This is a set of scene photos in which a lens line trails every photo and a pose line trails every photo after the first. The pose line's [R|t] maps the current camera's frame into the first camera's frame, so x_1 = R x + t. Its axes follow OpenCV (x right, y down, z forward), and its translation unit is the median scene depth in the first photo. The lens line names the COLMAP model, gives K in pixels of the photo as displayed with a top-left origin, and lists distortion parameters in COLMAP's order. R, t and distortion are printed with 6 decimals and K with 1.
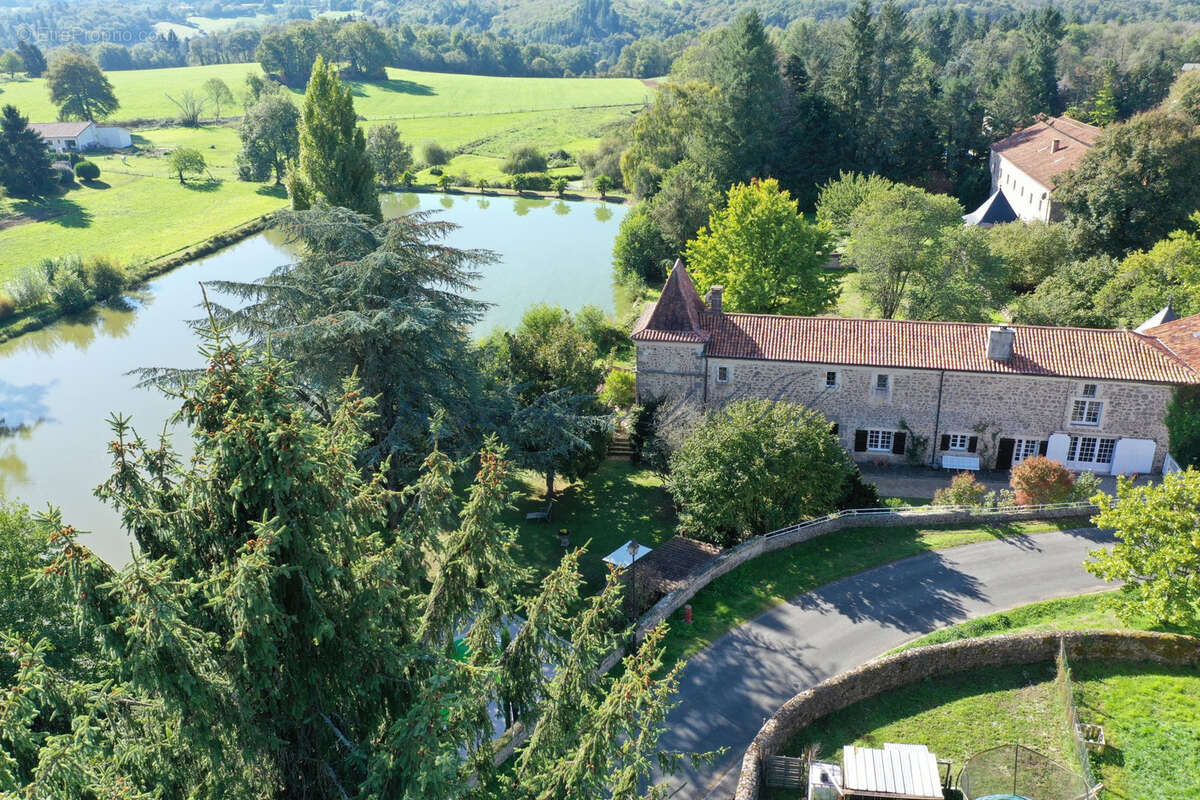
lens RADIAL K [[937.6, 0, 598.0], [0, 937.6, 393.5], [0, 0, 1]] dist [-0.006877, -0.007796]
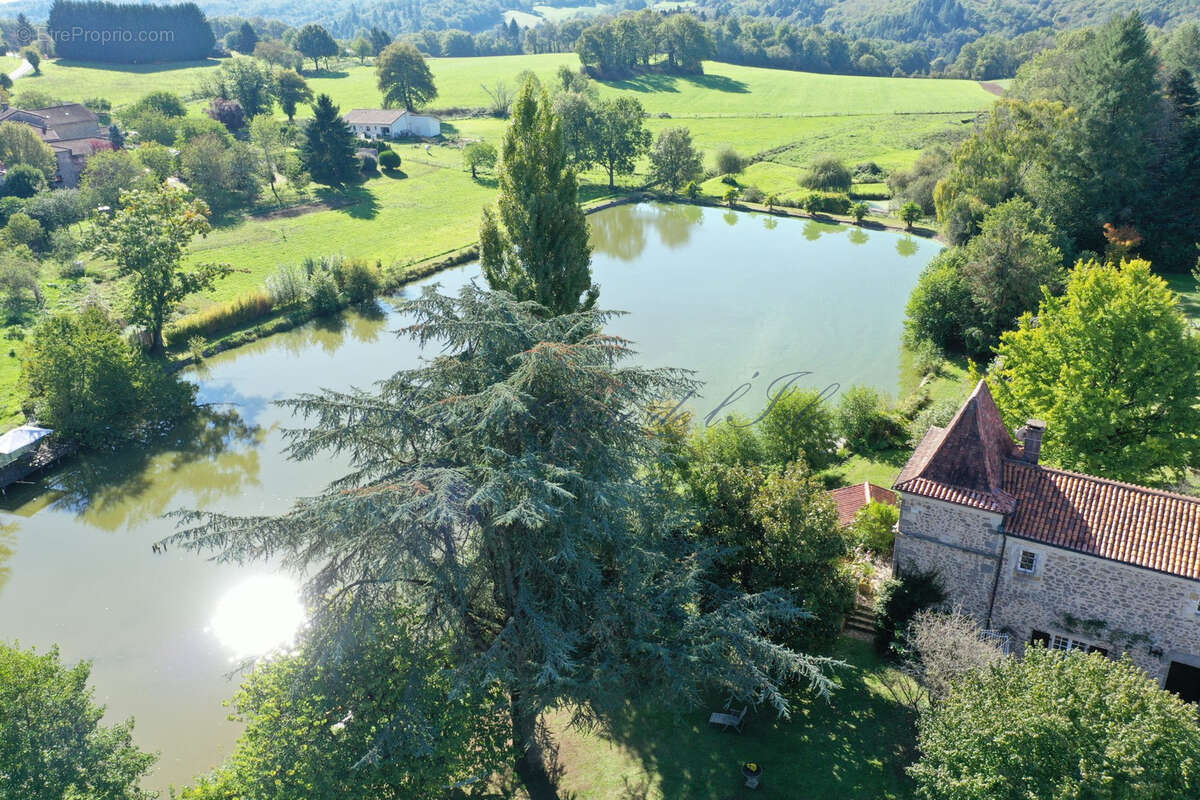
lens RADIAL K [[937.6, 0, 602.5], [0, 937.6, 399.8], [0, 0, 1]] dist [-0.006877, -0.007796]
pose [[0.948052, 0.129766, -0.290445, 0.010548], [-0.125720, 0.991529, 0.032633, -0.056135], [0.292219, 0.005577, 0.956335, 0.120891]]
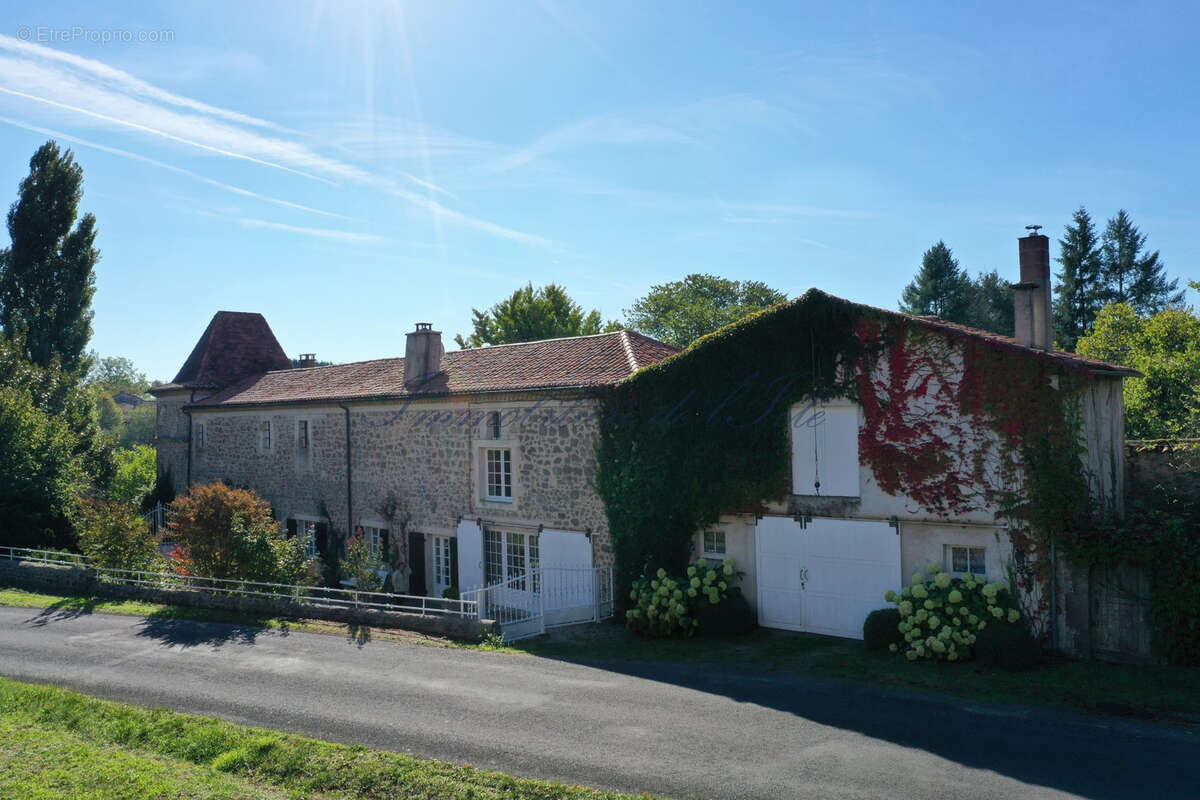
lens RADIAL K [[937.6, 0, 607.3], [0, 937.6, 404.6], [0, 0, 1]] dist [-0.006877, -0.007796]
pose [[0.845006, 0.003355, -0.534746, 0.362438], [-0.217061, 0.916049, -0.337252, 0.061177], [0.488722, 0.401053, 0.774795, 0.273949]]
